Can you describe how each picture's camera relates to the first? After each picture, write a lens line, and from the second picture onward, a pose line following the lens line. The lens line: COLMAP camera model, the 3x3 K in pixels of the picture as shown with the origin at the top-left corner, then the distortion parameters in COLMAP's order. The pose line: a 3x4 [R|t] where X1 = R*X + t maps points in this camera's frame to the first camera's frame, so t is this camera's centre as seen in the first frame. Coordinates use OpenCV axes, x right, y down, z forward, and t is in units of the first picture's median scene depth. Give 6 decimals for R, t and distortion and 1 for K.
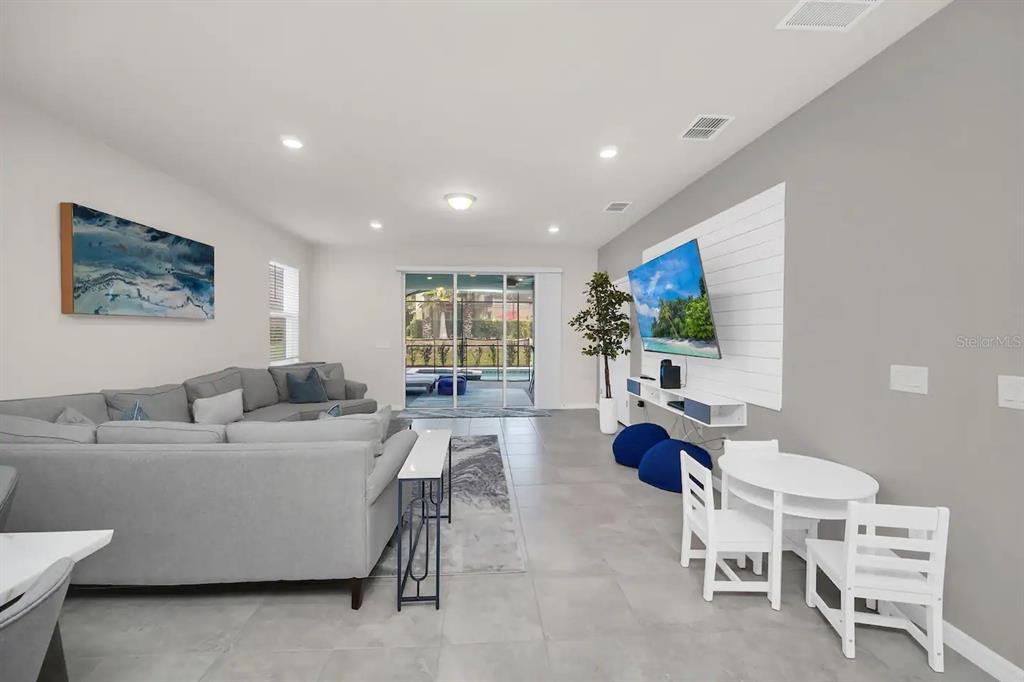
lens RADIAL K [[416.6, 0, 506.9], [0, 416.6, 335.0], [0, 0, 1]] dist [-0.008409, 0.000279]
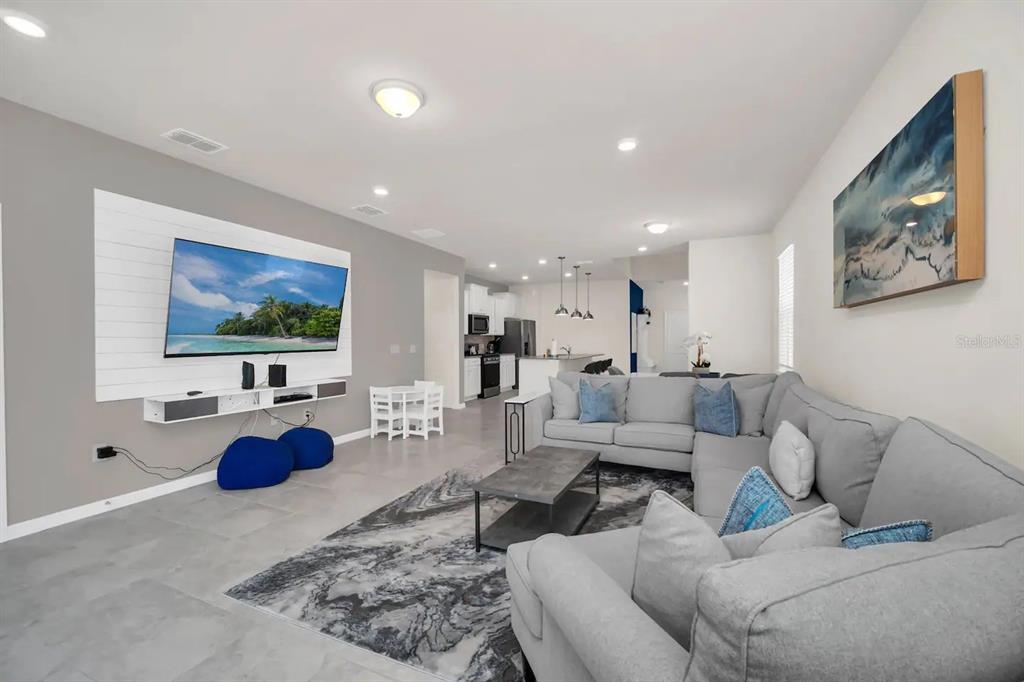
lens RADIAL K [[425.5, 0, 515.0], [0, 425.5, 333.2], [0, 0, 1]] dist [-0.004053, -0.000587]
pose [[-0.892269, 0.007308, 0.451446, -0.598250], [0.004332, 0.999962, -0.007625, 0.009049], [-0.451484, -0.004848, -0.892266, 1.668811]]
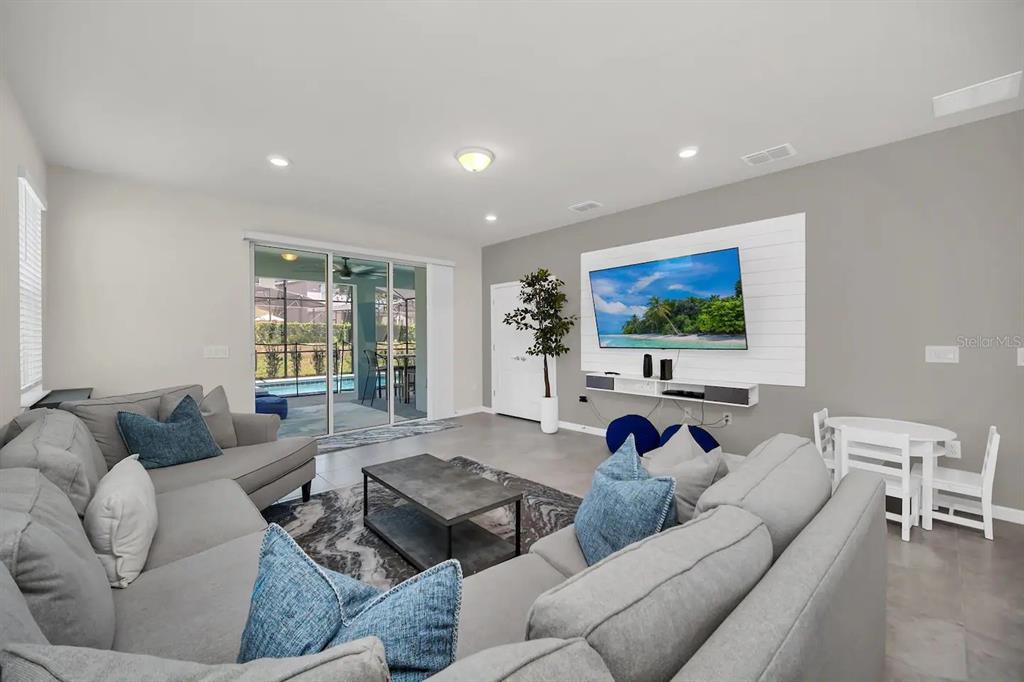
lens RADIAL K [[410.4, 0, 504.6], [0, 410.4, 341.9], [0, 0, 1]] dist [-0.000308, -0.000192]
pose [[0.782906, -0.007826, 0.622091, -0.616281], [0.006977, 0.999968, 0.003800, 0.021826], [-0.622101, 0.001366, 0.782936, 0.419333]]
